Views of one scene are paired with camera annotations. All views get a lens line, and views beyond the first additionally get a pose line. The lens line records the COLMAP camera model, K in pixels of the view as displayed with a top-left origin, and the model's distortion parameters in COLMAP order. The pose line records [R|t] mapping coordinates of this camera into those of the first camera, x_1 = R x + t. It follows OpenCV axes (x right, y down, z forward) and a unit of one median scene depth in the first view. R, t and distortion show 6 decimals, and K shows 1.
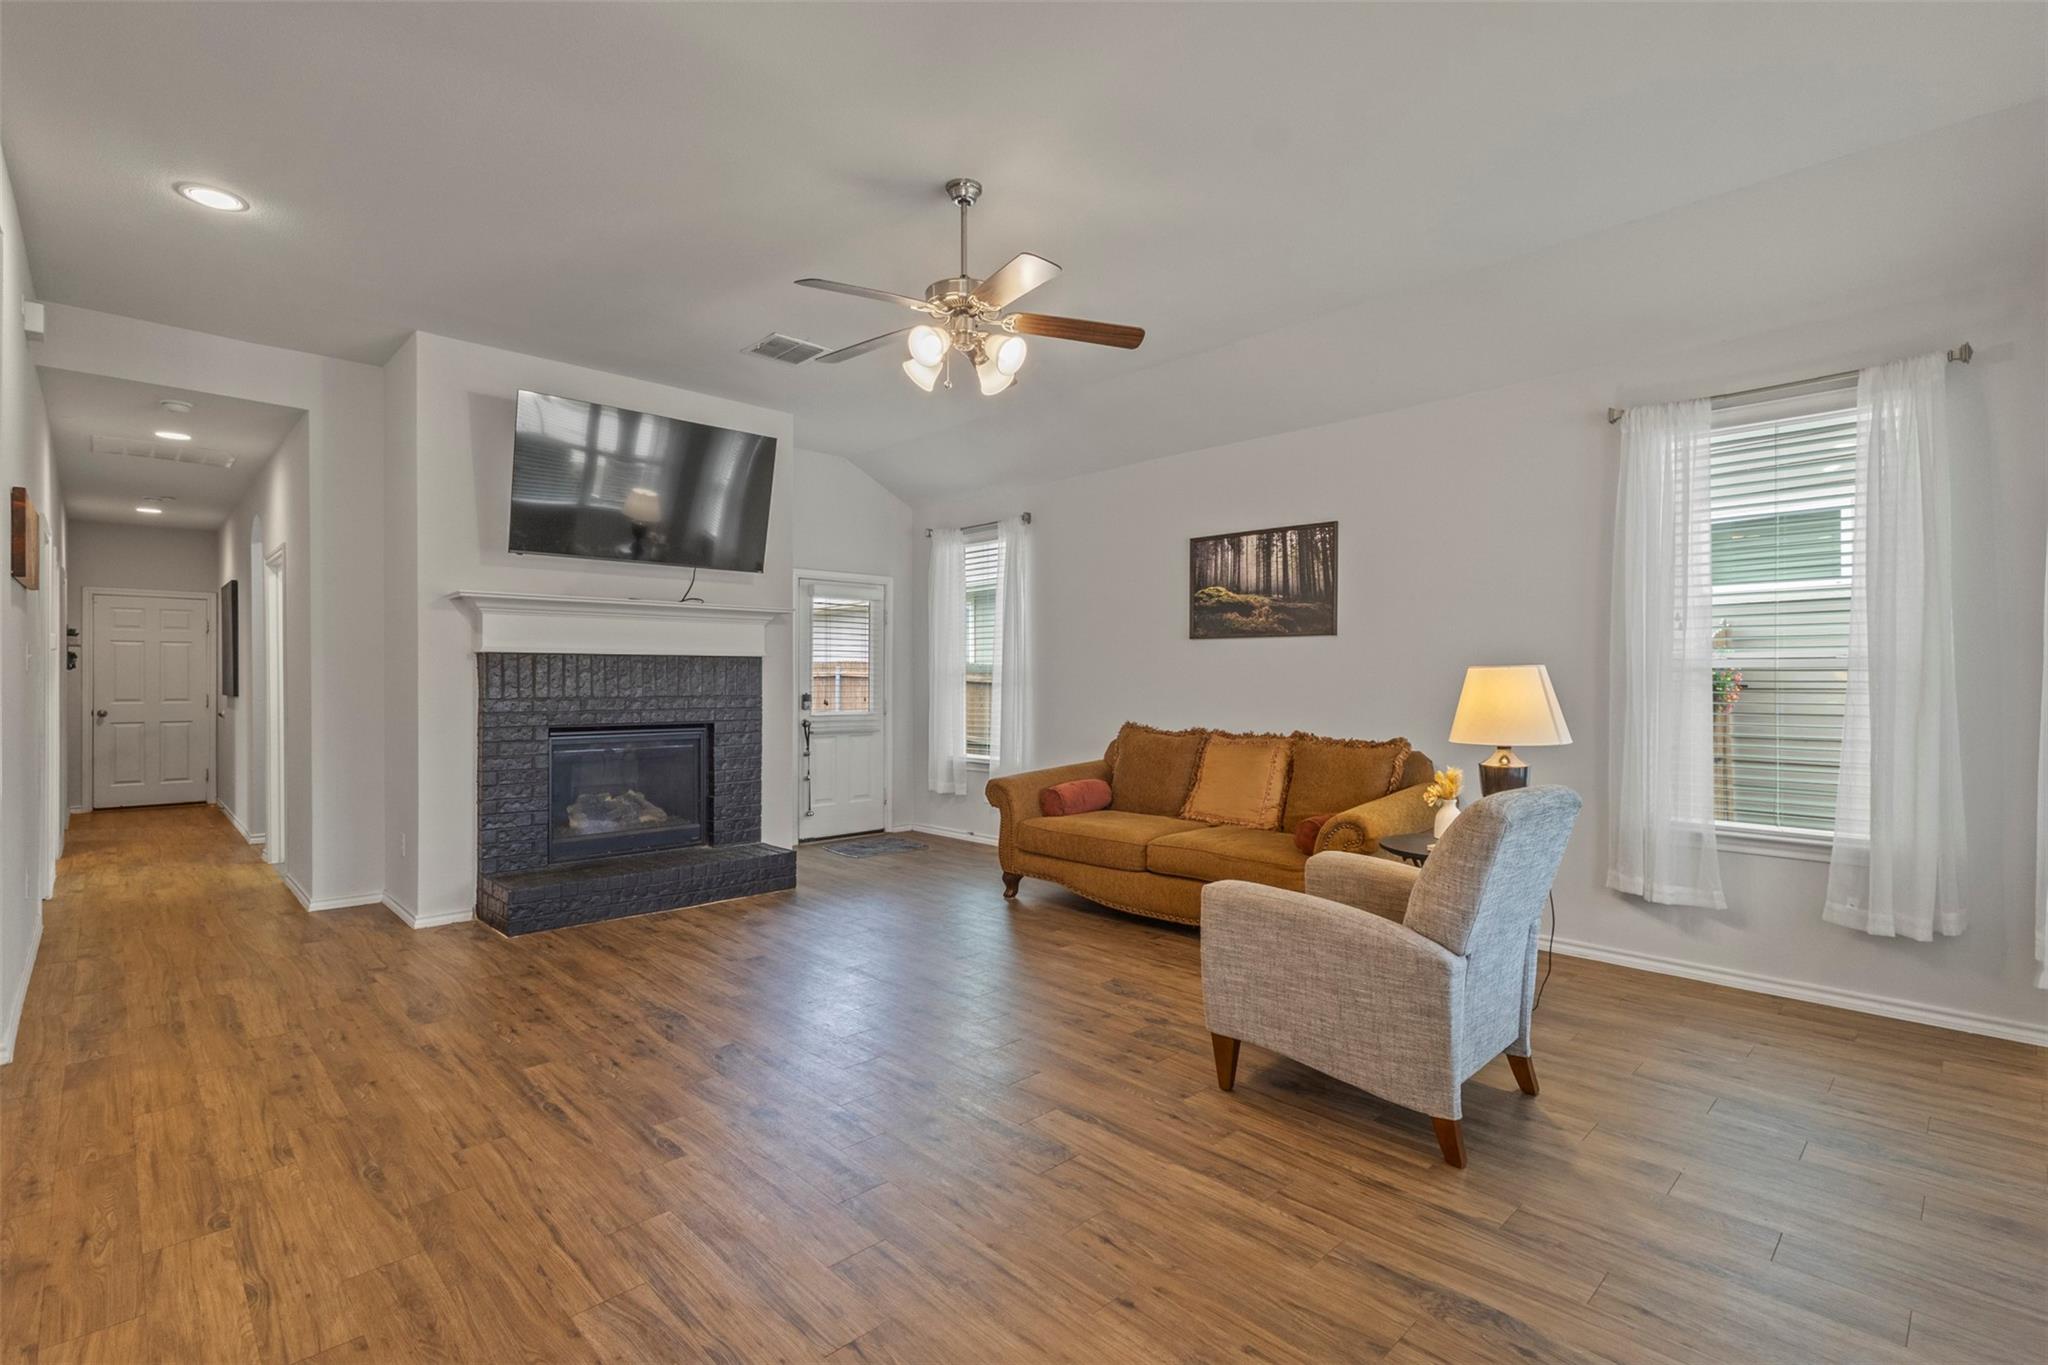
lens RADIAL K [[950.4, 0, 1024.9], [0, 950.4, 684.6], [0, 0, 1]] dist [0.000602, 0.000057]
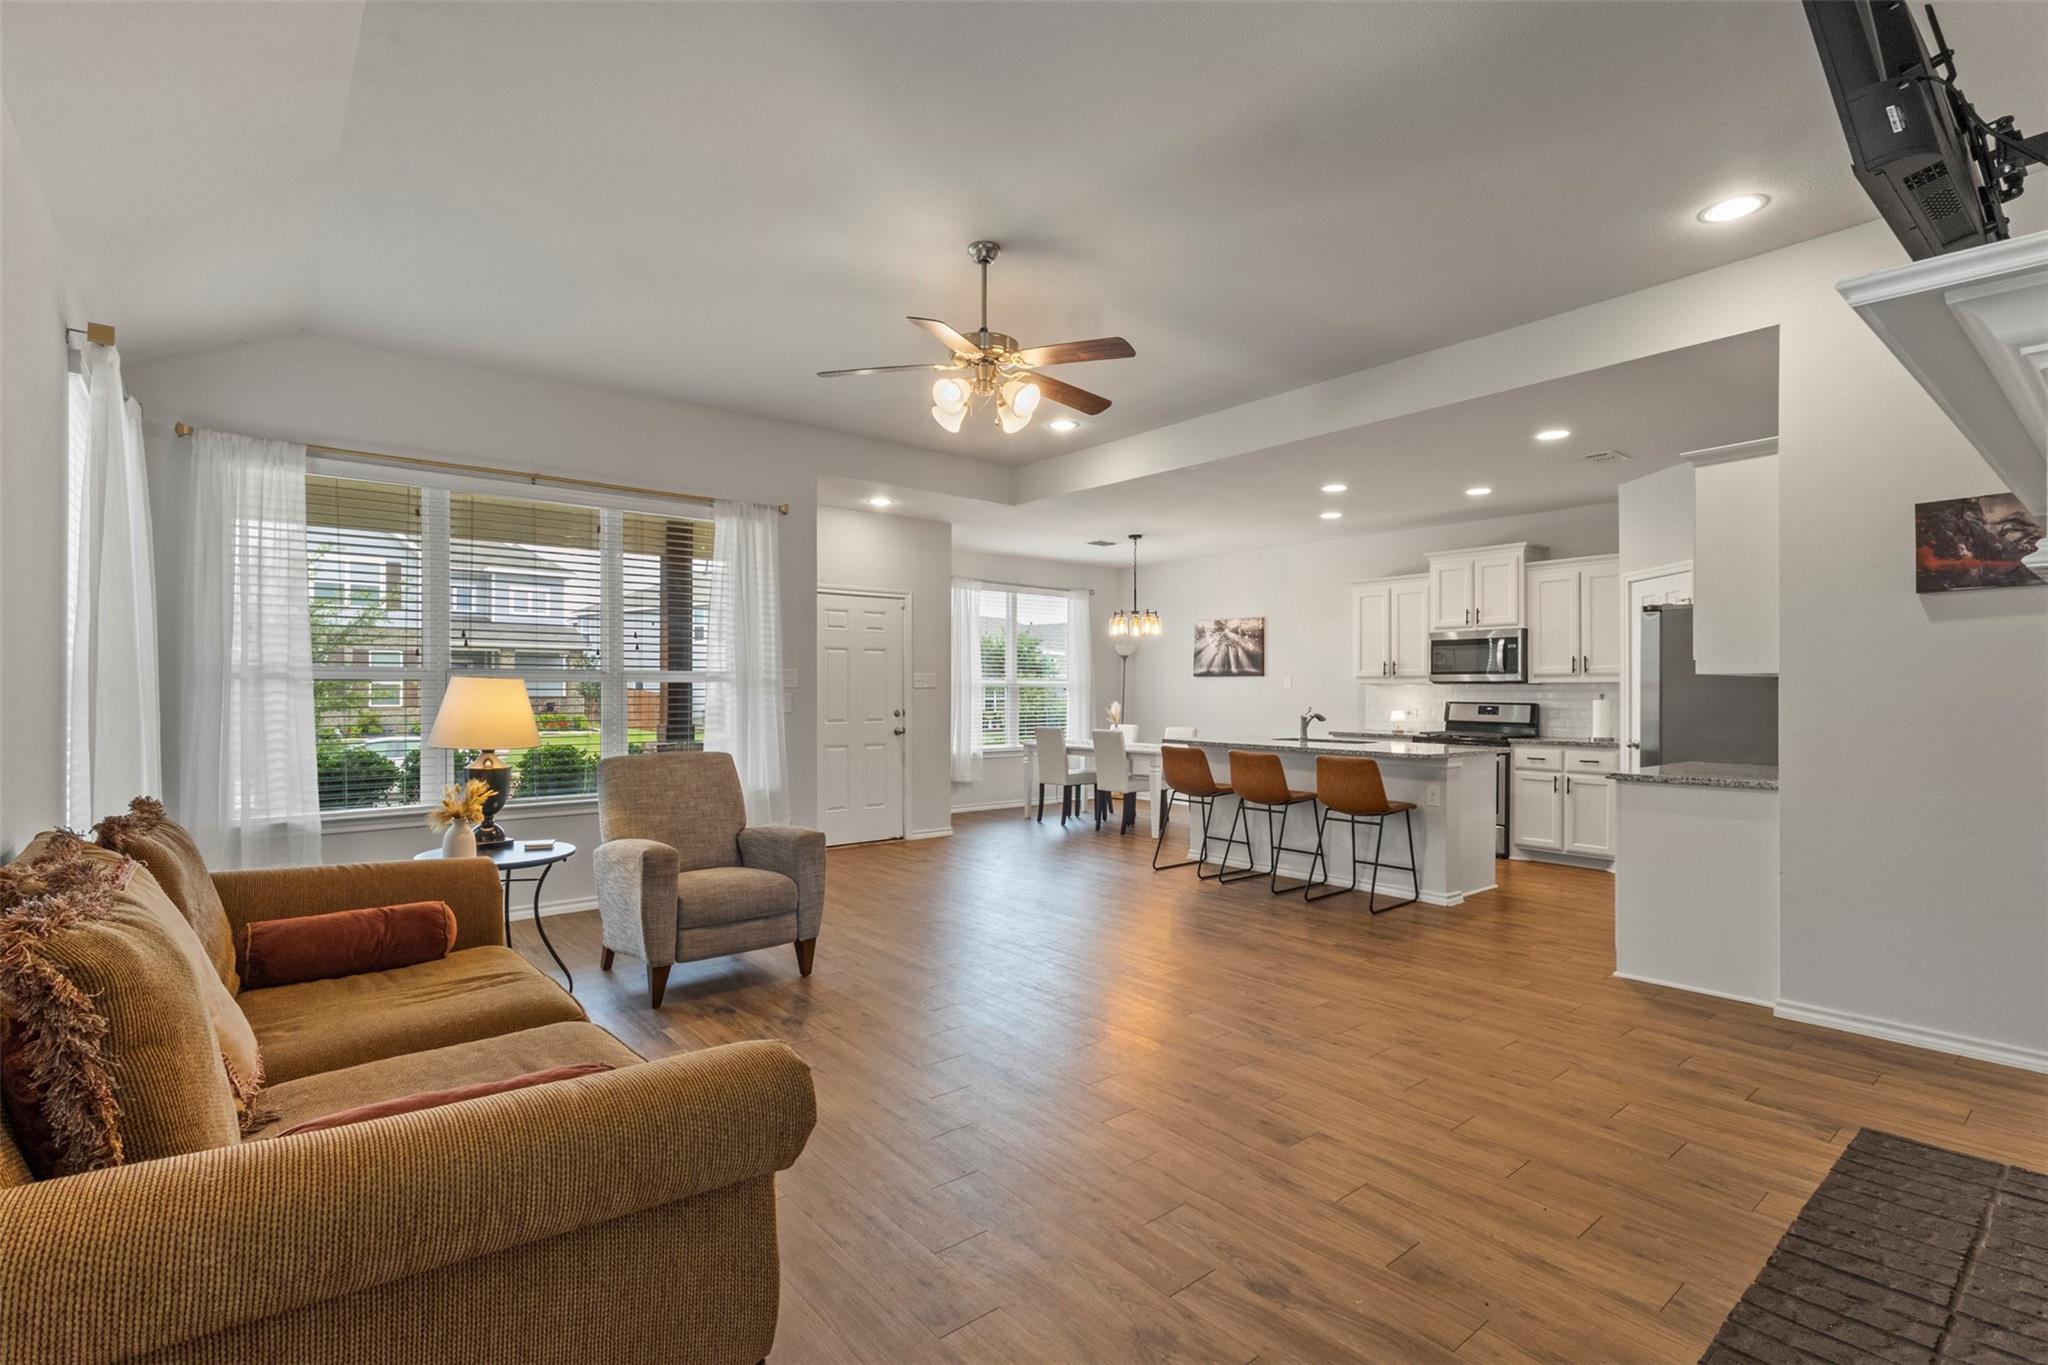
lens RADIAL K [[961.4, 0, 1021.3], [0, 961.4, 687.2], [0, 0, 1]] dist [-0.000187, -0.000022]
pose [[-0.995959, -0.007217, 0.089520, -0.194300], [-0.007177, 0.999974, 0.000772, -0.010715], [-0.089524, 0.000126, -0.995985, 1.976546]]
